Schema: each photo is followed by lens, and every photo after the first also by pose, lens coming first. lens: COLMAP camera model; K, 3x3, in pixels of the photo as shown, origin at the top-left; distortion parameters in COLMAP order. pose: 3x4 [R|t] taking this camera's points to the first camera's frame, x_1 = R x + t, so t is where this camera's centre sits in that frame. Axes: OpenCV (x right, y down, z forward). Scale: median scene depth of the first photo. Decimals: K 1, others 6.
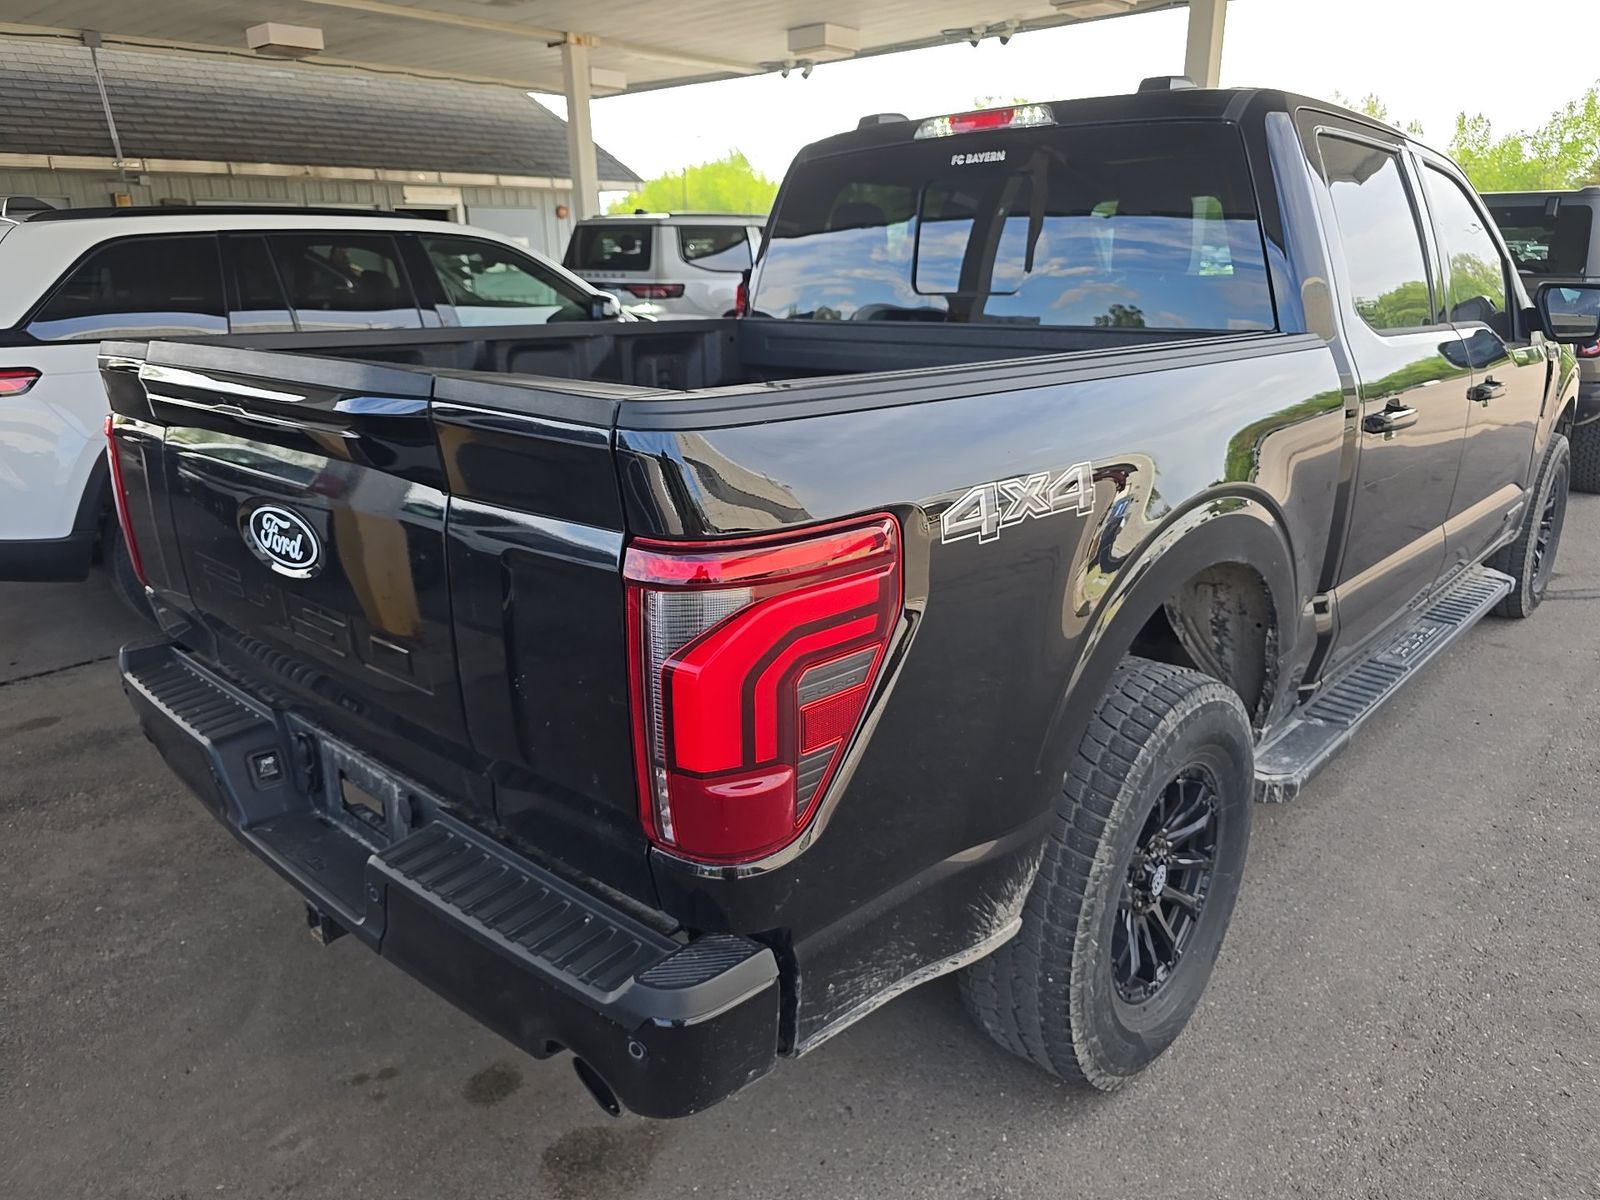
lens RADIAL K [[1063.8, 0, 800.0], [0, 1063.8, 600.0], [0, 0, 1]] dist [0.048794, -0.024310]
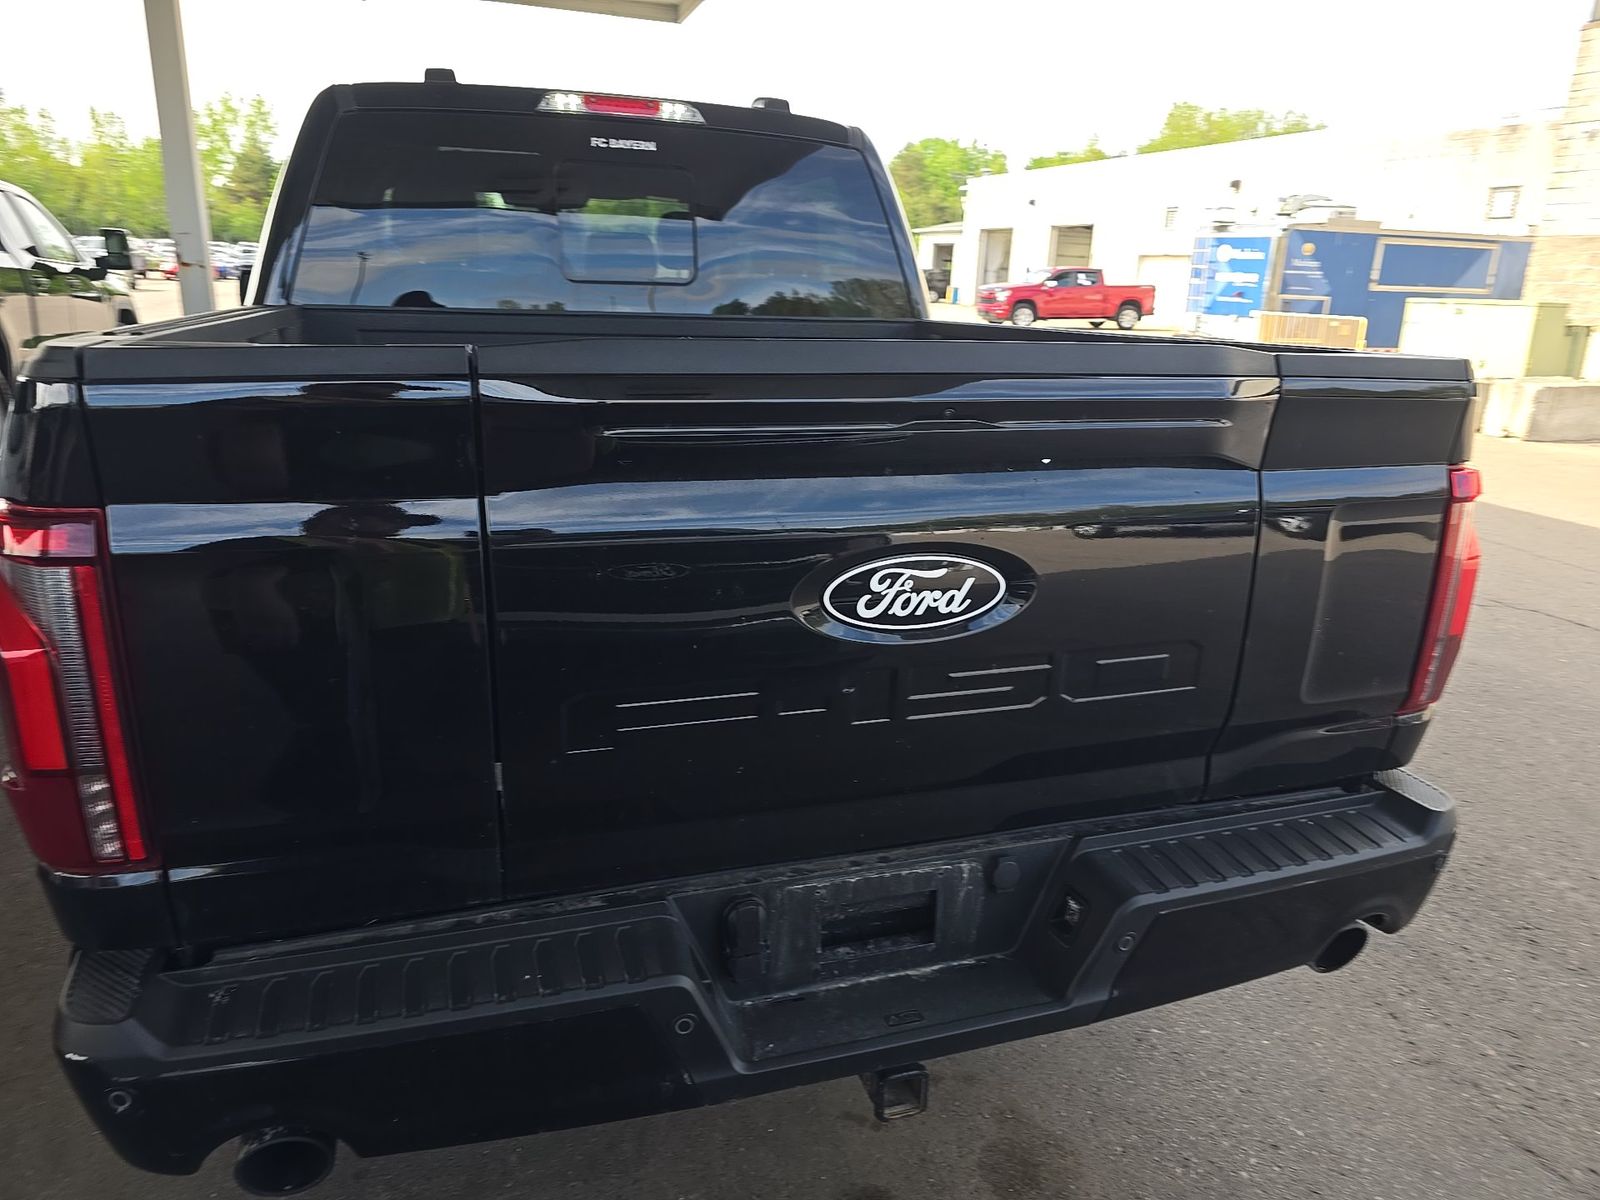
lens RADIAL K [[1063.8, 0, 800.0], [0, 1063.8, 600.0], [0, 0, 1]] dist [0.048794, -0.024310]
pose [[0.448204, -0.237414, 0.861828, -0.711840], [0.243398, 0.960074, 0.137897, -0.107835], [-0.860157, 0.147961, 0.488095, 0.445756]]
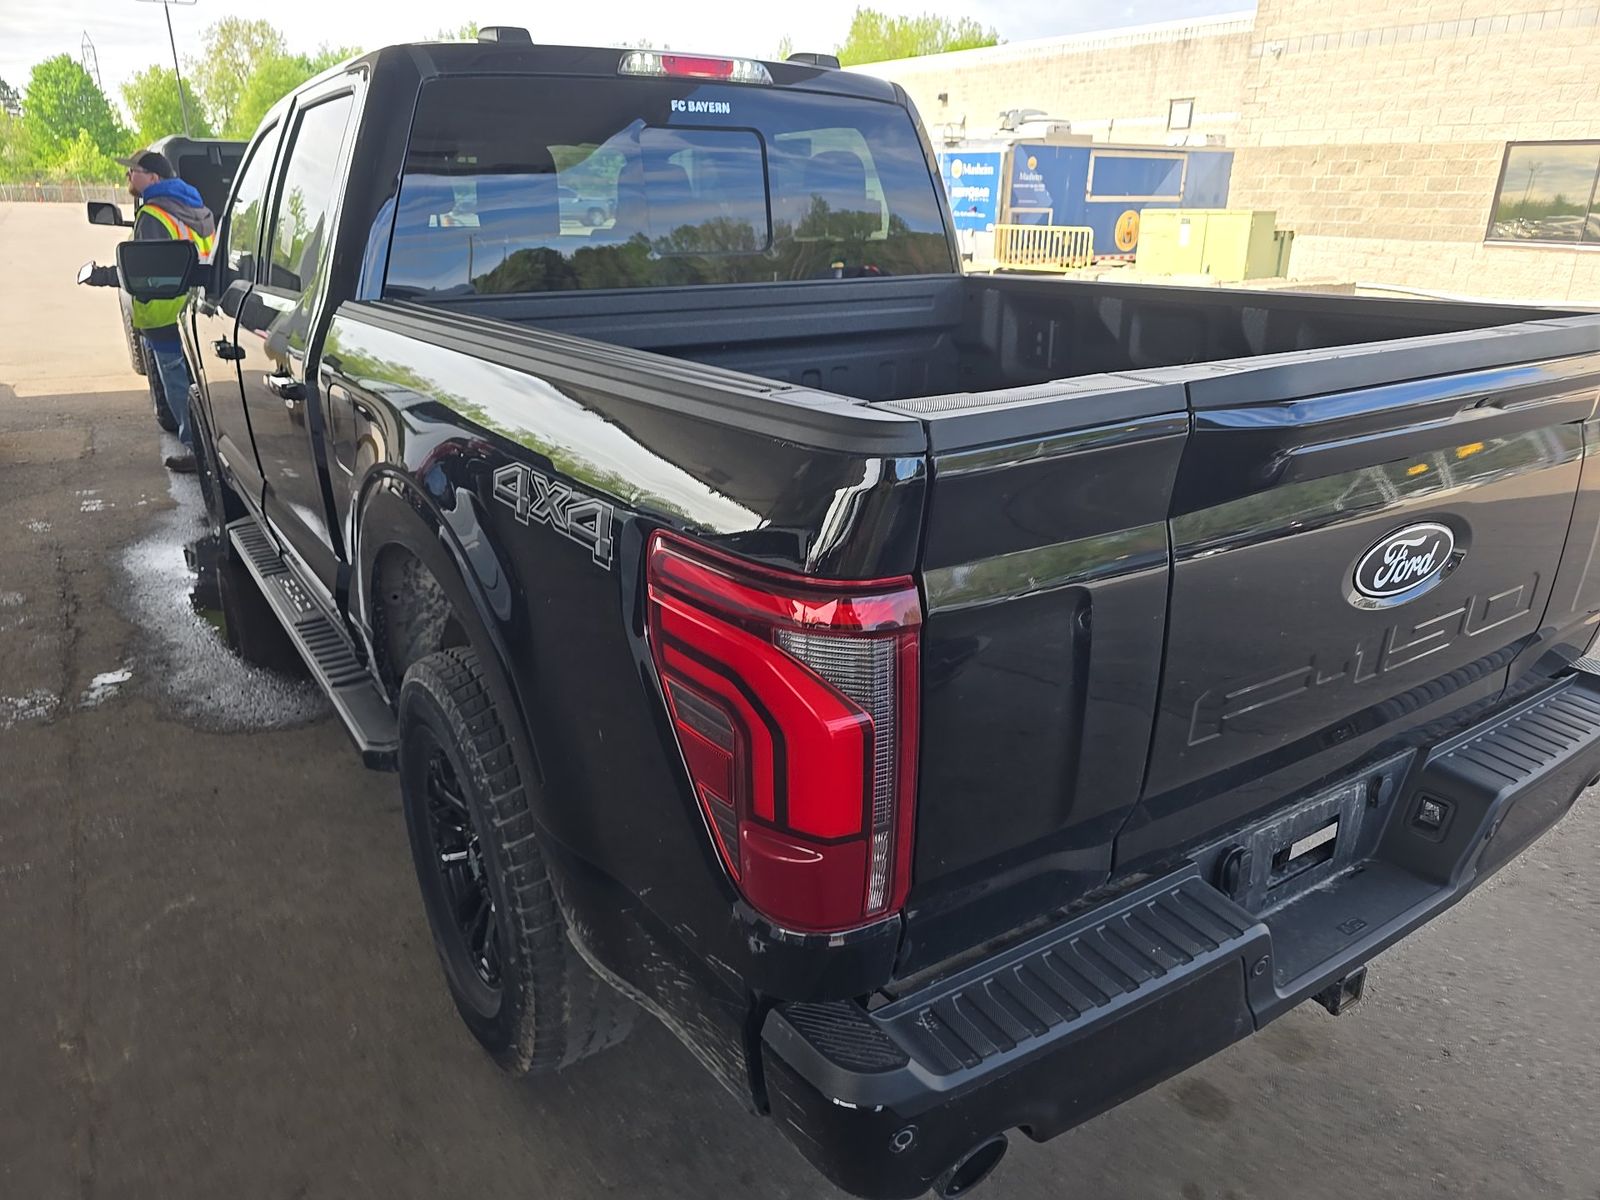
lens RADIAL K [[1068.2, 0, 794.3], [0, 1068.2, 612.1], [0, 0, 1]] dist [0.038047, -0.000691]
pose [[0.204175, -0.343652, 0.916633, -0.841855], [0.300377, 0.913182, 0.275451, -0.243903], [-0.931711, 0.219096, 0.289674, 0.751084]]
